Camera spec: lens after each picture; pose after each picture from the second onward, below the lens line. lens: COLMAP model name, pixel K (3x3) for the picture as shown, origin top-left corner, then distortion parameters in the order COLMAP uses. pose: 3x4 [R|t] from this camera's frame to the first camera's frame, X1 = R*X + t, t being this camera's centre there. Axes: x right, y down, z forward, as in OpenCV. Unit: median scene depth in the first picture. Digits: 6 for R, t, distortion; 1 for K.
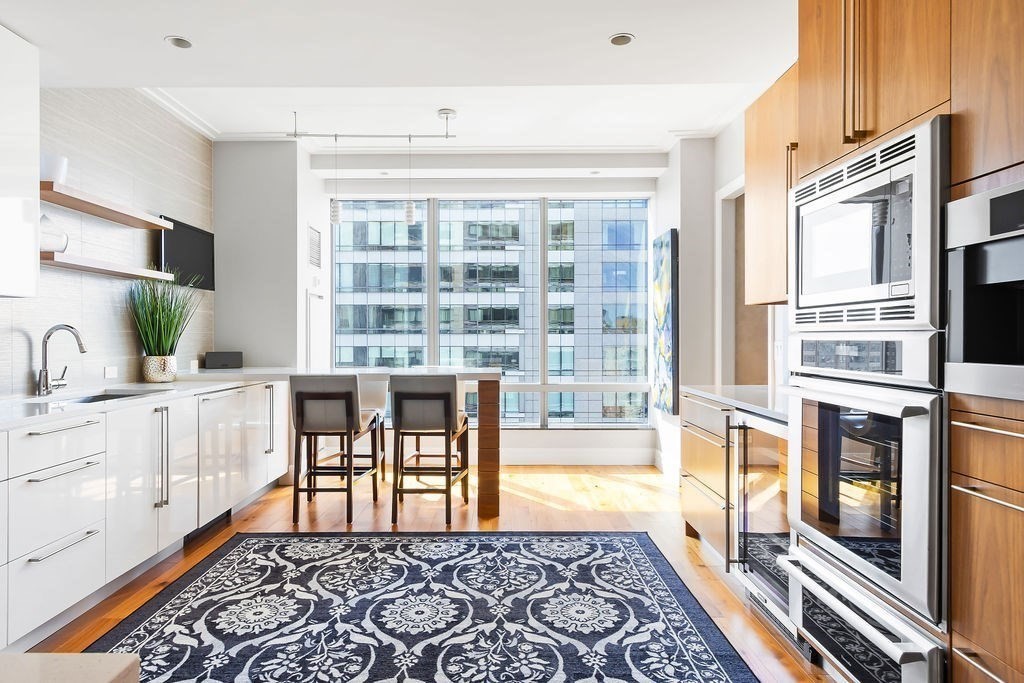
lens RADIAL K [[597.5, 0, 509.4], [0, 597.5, 337.1], [0, 0, 1]] dist [0.006062, -0.000772]
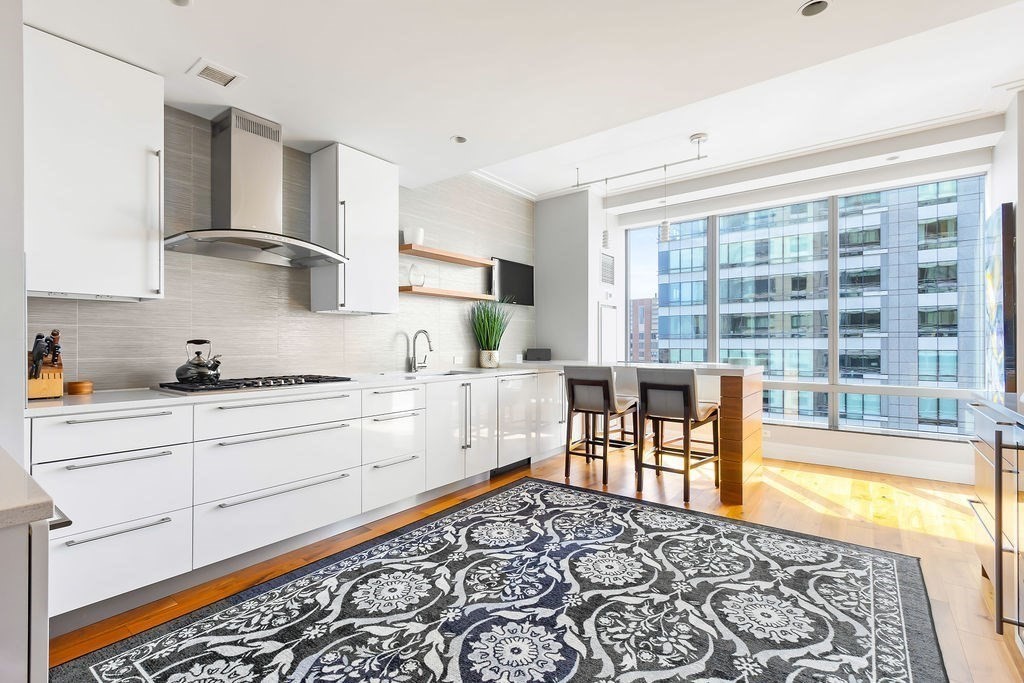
lens RADIAL K [[466.5, 0, 512.0], [0, 466.5, 341.5], [0, 0, 1]] dist [-0.000551, -0.001180]
pose [[0.789858, -0.003813, -0.613278, 0.221703], [0.003557, 0.999992, -0.001636, 0.013405], [0.613280, -0.000889, 0.789865, 0.129899]]
